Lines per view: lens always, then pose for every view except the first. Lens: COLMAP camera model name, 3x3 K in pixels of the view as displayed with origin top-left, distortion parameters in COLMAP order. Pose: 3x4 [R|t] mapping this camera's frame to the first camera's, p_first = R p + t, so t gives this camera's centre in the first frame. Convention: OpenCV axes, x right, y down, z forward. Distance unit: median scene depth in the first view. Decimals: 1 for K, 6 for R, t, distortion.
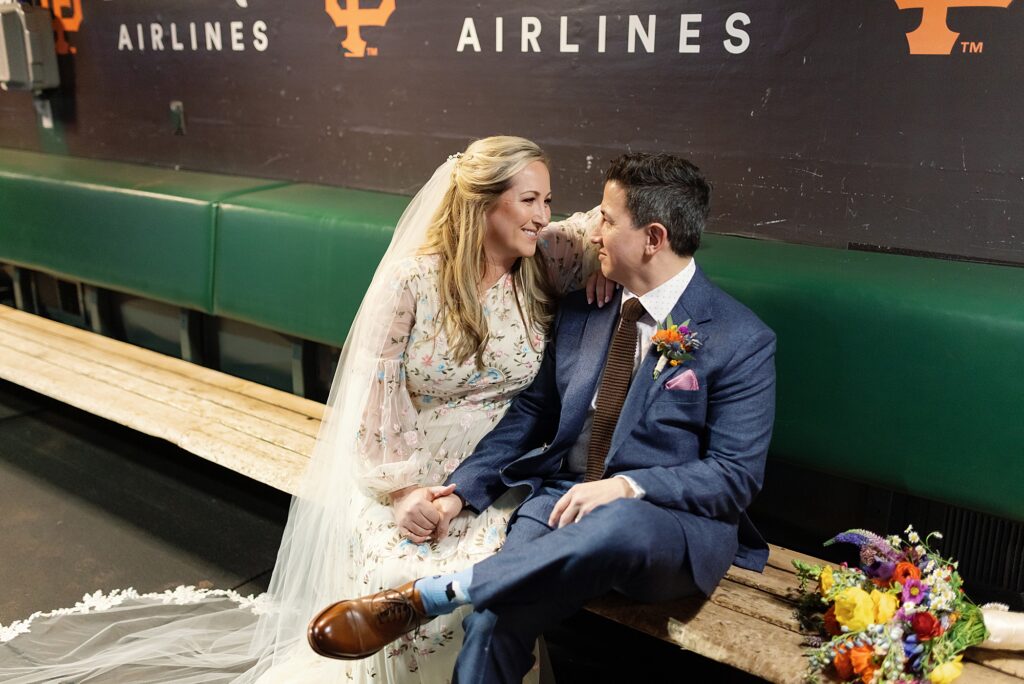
lens RADIAL K [[943.2, 0, 492.0], [0, 943.2, 323.0], [0, 0, 1]] dist [0.001333, 0.007421]
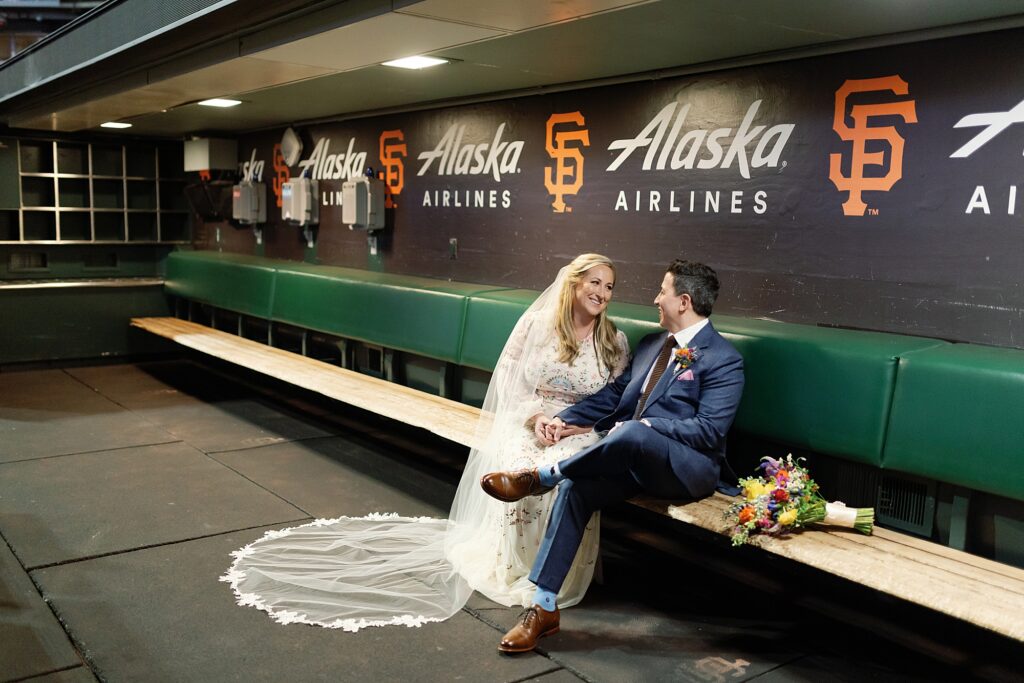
lens RADIAL K [[955.5, 0, 512.0], [0, 955.5, 341.5], [0, 0, 1]] dist [0.005998, 0.009357]
pose [[0.964419, 0.058981, -0.257715, 0.243757], [-0.097582, 0.985380, -0.139654, 0.199532], [0.245711, 0.159833, 0.956075, -0.638141]]
